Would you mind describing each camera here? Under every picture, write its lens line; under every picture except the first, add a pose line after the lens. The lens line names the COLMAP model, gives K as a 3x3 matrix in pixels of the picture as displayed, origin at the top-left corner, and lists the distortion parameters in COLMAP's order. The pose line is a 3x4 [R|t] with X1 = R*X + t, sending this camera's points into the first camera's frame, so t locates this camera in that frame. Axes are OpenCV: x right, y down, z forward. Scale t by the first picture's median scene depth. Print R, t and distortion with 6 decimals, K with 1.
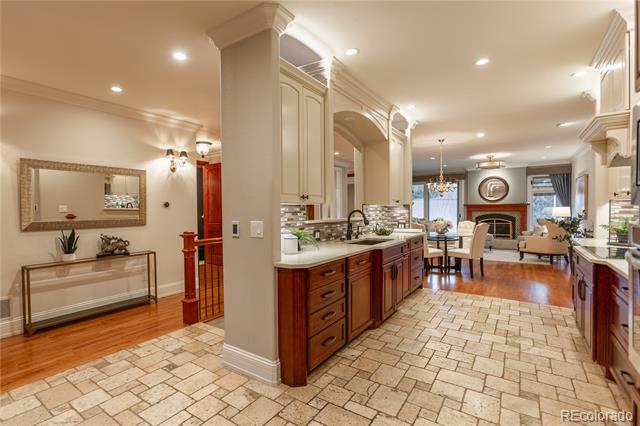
lens RADIAL K [[282.0, 0, 317.0], [0, 282.0, 218.6], [0, 0, 1]] dist [0.002742, 0.000543]
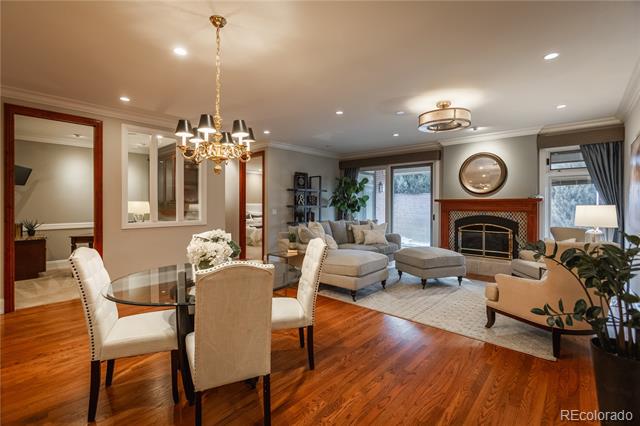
lens RADIAL K [[282.0, 0, 323.0], [0, 282.0, 207.3], [0, 0, 1]] dist [0.002742, 0.000543]
pose [[0.994642, 0.015302, -0.102238, 0.381054], [-0.017640, 0.999602, -0.022006, -0.016256], [0.101860, 0.023692, 0.994517, 0.403782]]
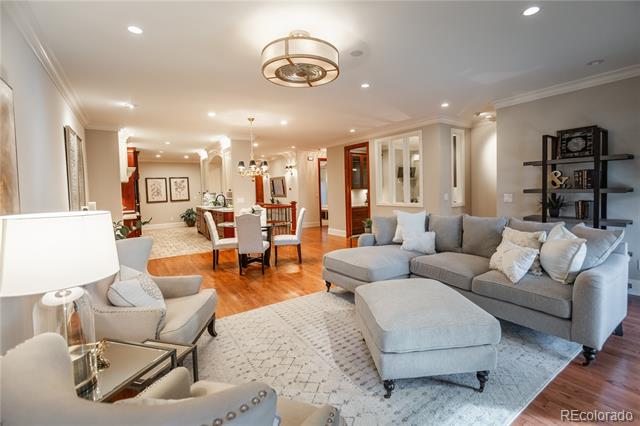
lens RADIAL K [[282.0, 0, 323.2], [0, 282.0, 200.2], [0, 0, 1]] dist [0.002742, 0.000543]
pose [[-0.313211, 0.059351, -0.947827, 0.798357], [0.003310, 0.998107, 0.061406, -0.048948], [0.949678, 0.016096, -0.312815, 0.981814]]
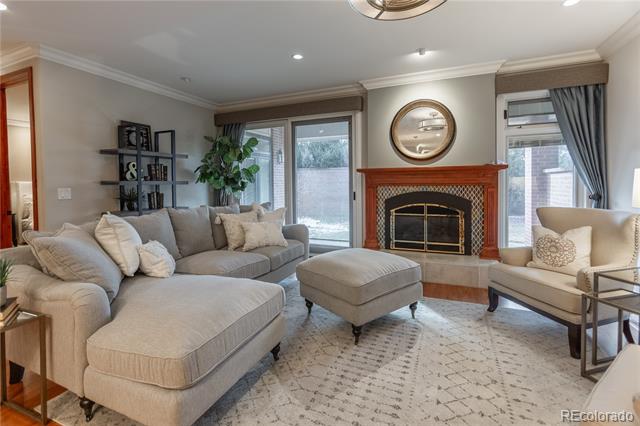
lens RADIAL K [[282.0, 0, 330.7], [0, 282.0, 187.4], [0, 0, 1]] dist [0.002742, 0.000543]
pose [[0.967544, -0.001708, 0.252698, 0.426464], [0.006900, 0.999783, -0.019664, -0.017168], [-0.252610, 0.020770, 0.967345, 0.692102]]
